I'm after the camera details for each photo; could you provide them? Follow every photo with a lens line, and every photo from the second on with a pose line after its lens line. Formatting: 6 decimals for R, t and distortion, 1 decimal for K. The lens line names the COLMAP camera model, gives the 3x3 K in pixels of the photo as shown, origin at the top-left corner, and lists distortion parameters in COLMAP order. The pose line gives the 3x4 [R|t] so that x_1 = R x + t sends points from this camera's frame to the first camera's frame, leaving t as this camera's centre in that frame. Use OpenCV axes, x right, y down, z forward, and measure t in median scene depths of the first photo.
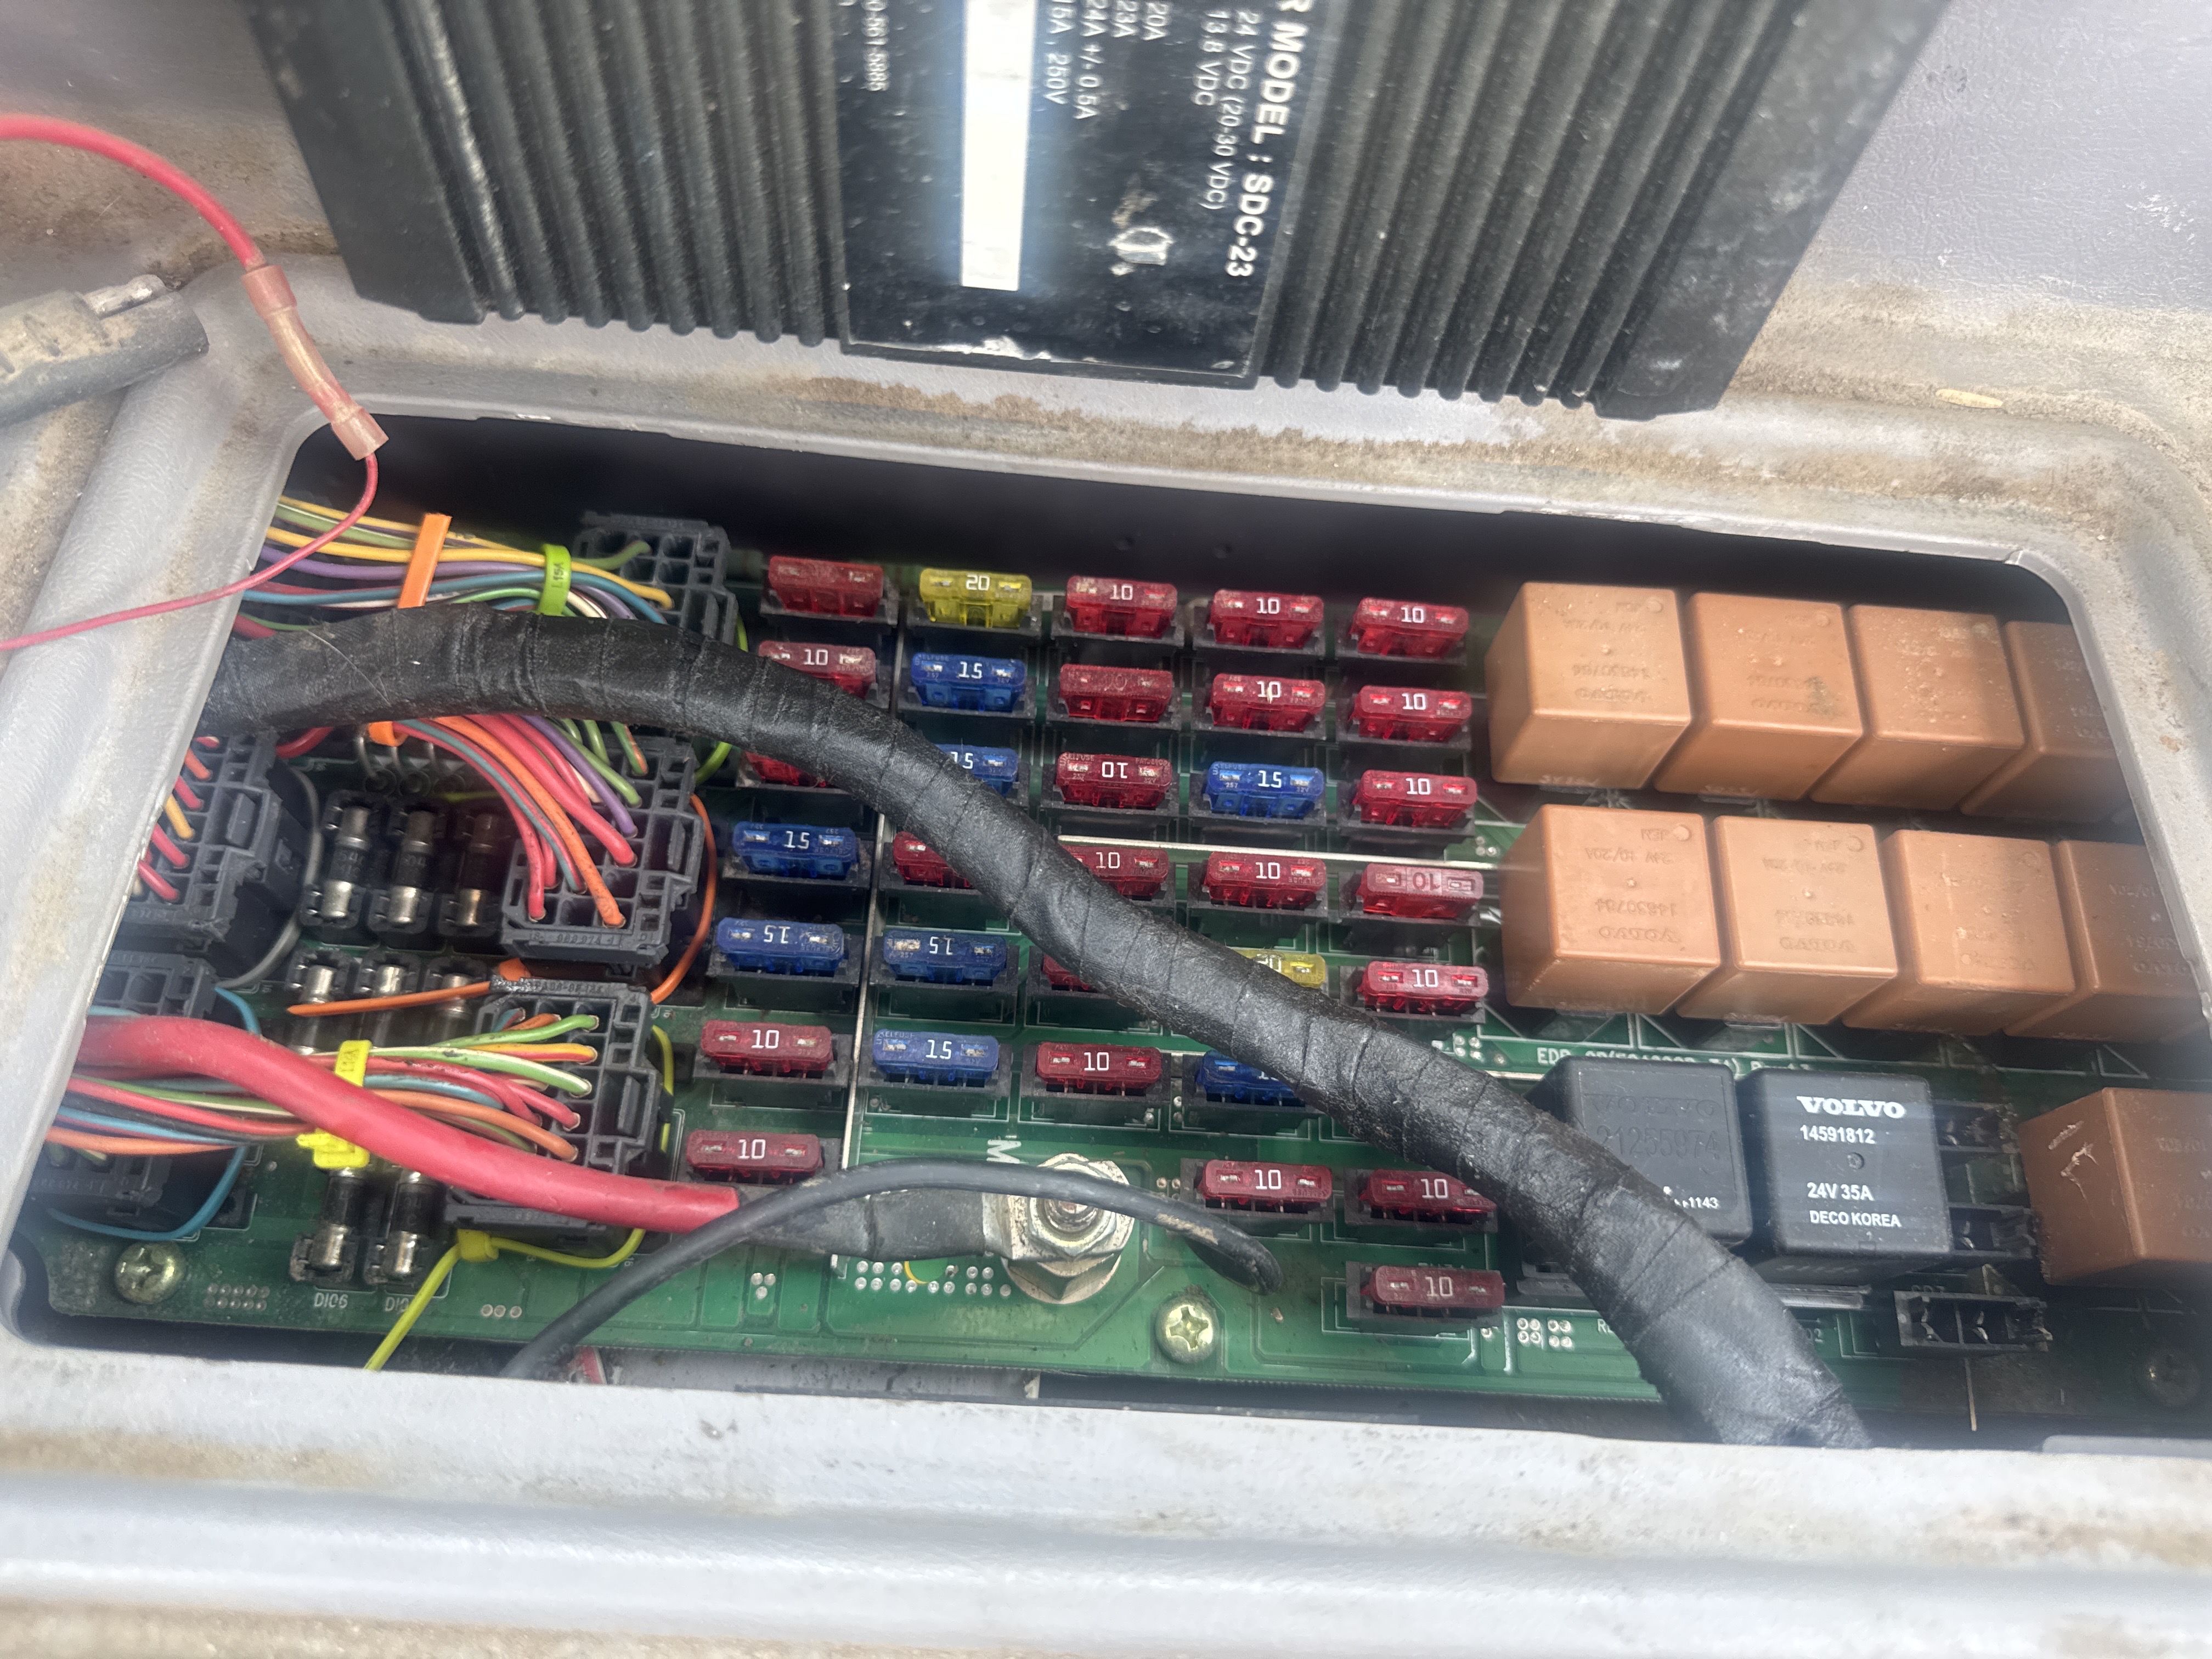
lens RADIAL K [[1581.0, 0, 1098.6], [0, 1581.0, 829.3], [0, 0, 1]] dist [-0.013184, -0.011081]
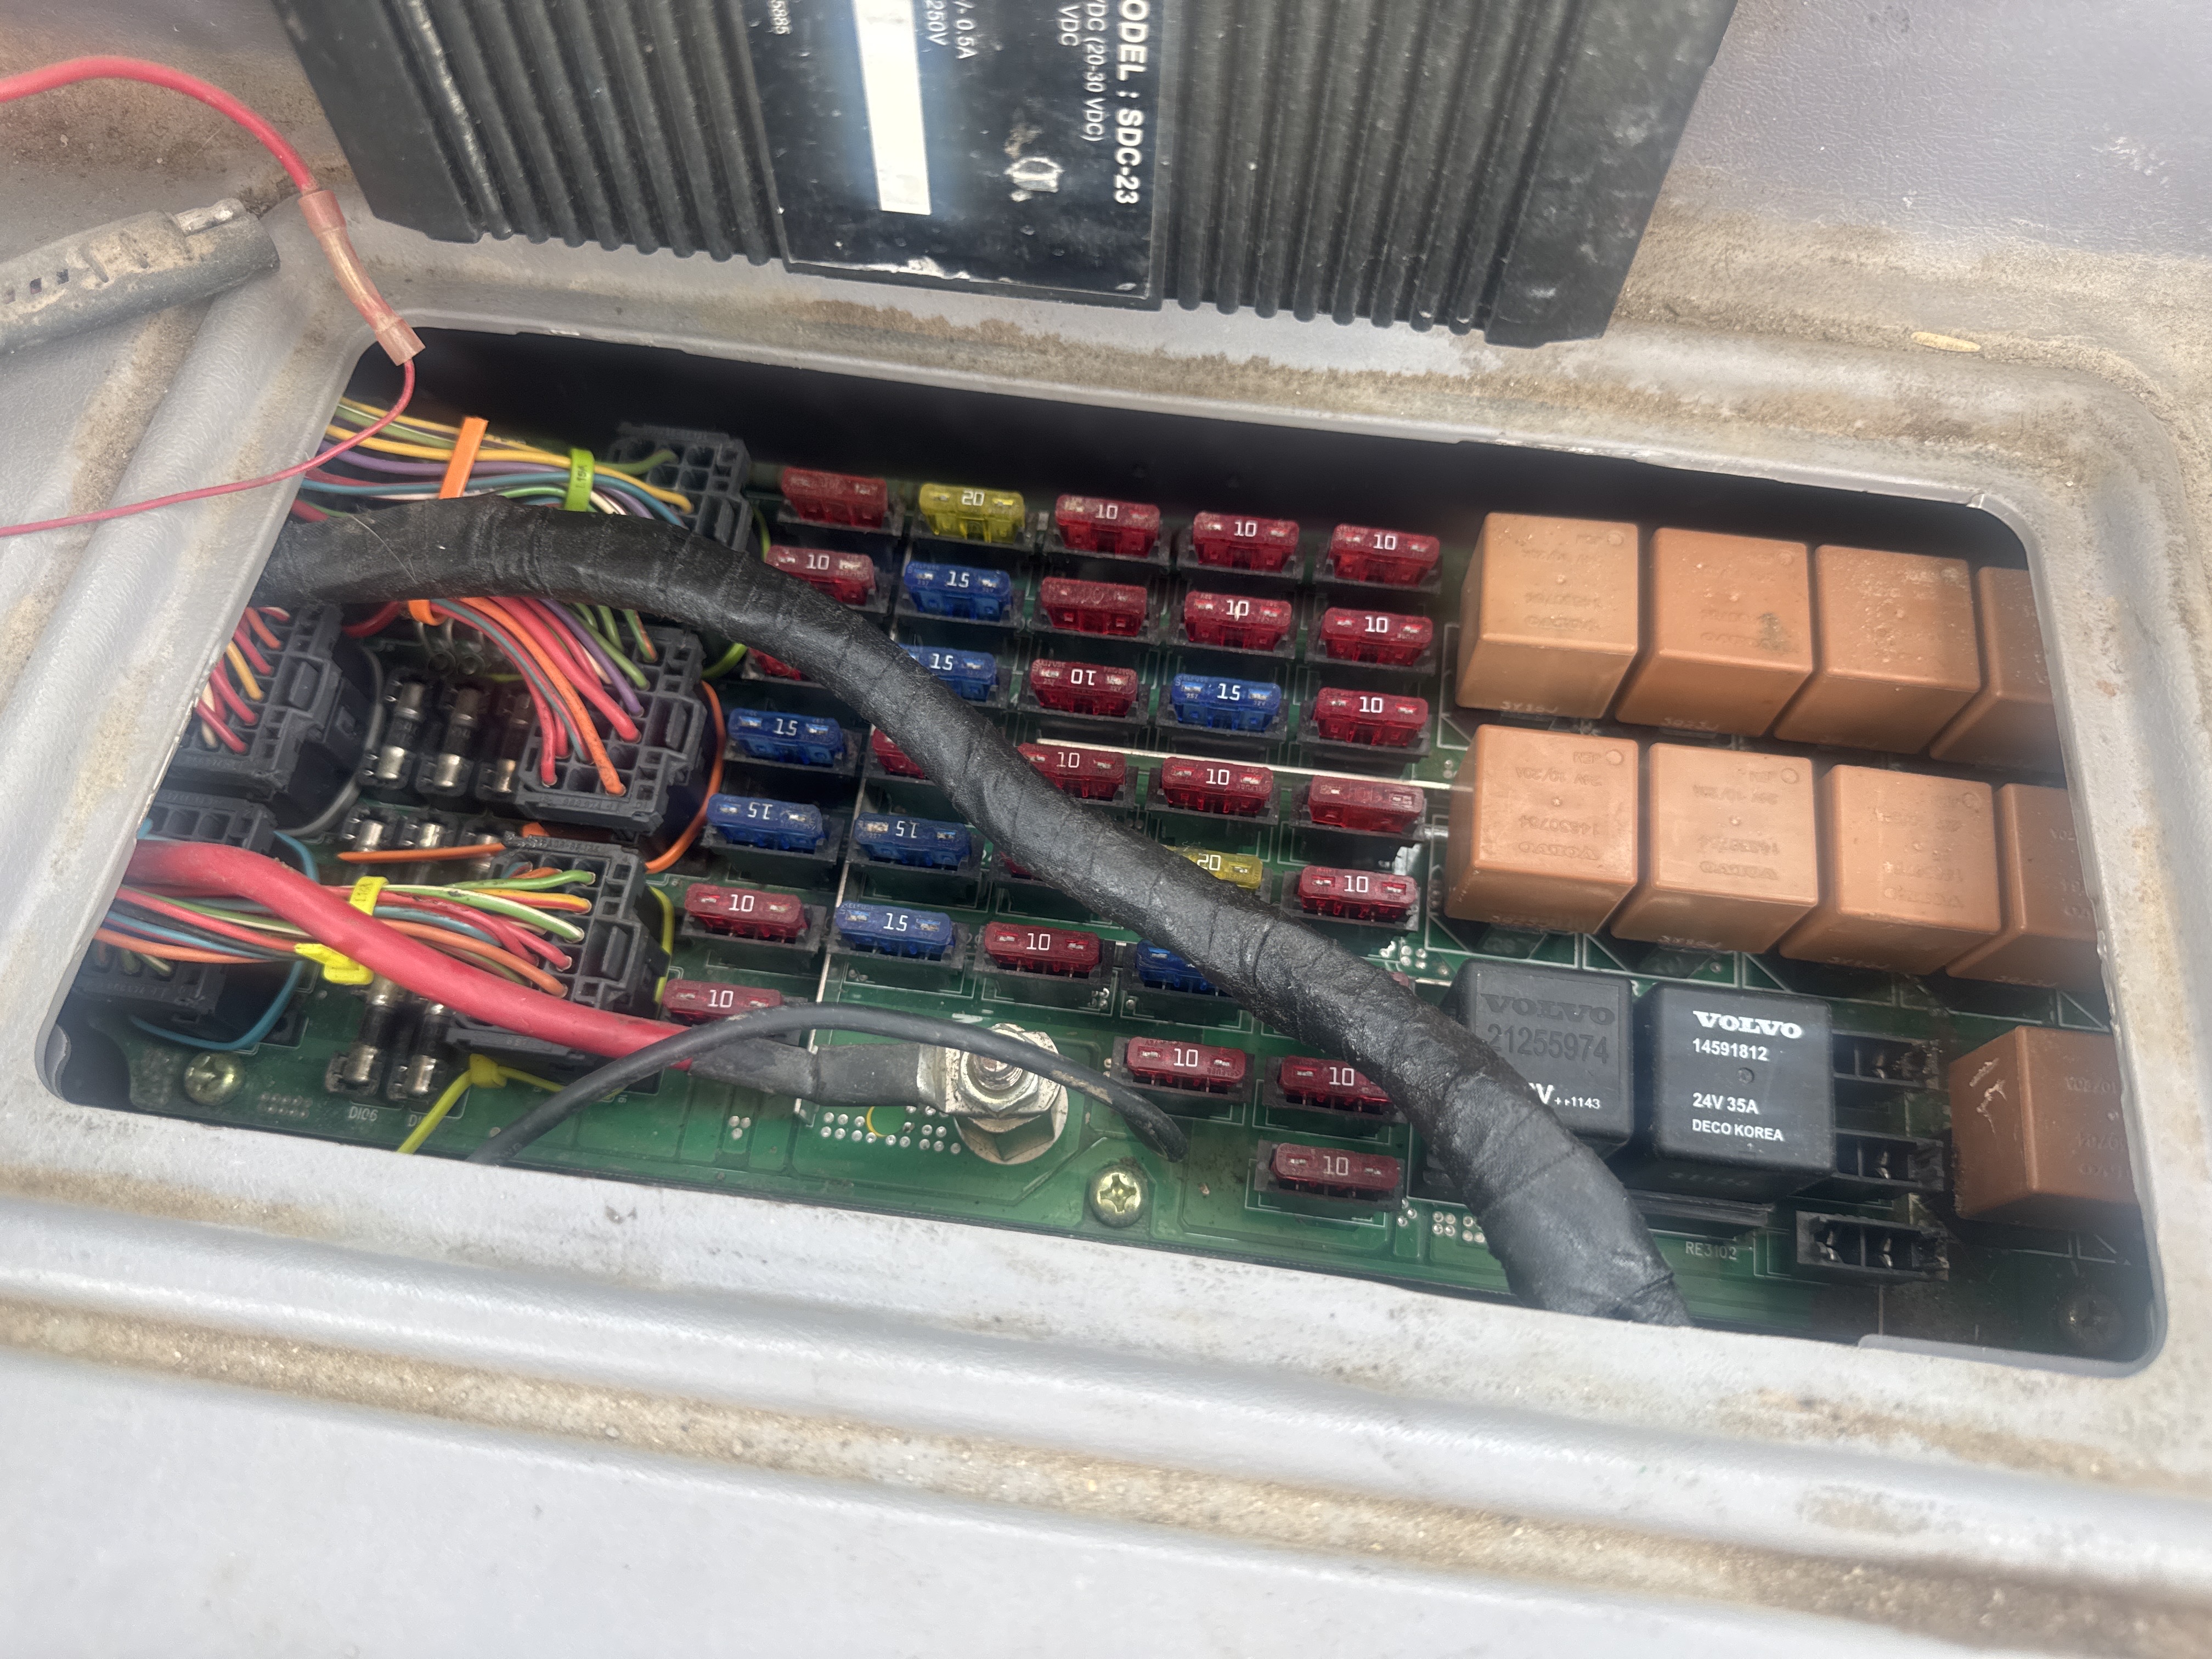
lens RADIAL K [[1581.0, 0, 1115.3], [0, 1581.0, 822.1], [0, 0, 1]] dist [-0.013184, -0.011081]
pose [[0.993314, 0.050285, -0.103914, 0.165997], [-0.047809, 0.998513, 0.026183, 0.036266], [0.105076, -0.021040, 0.994242, -0.071086]]
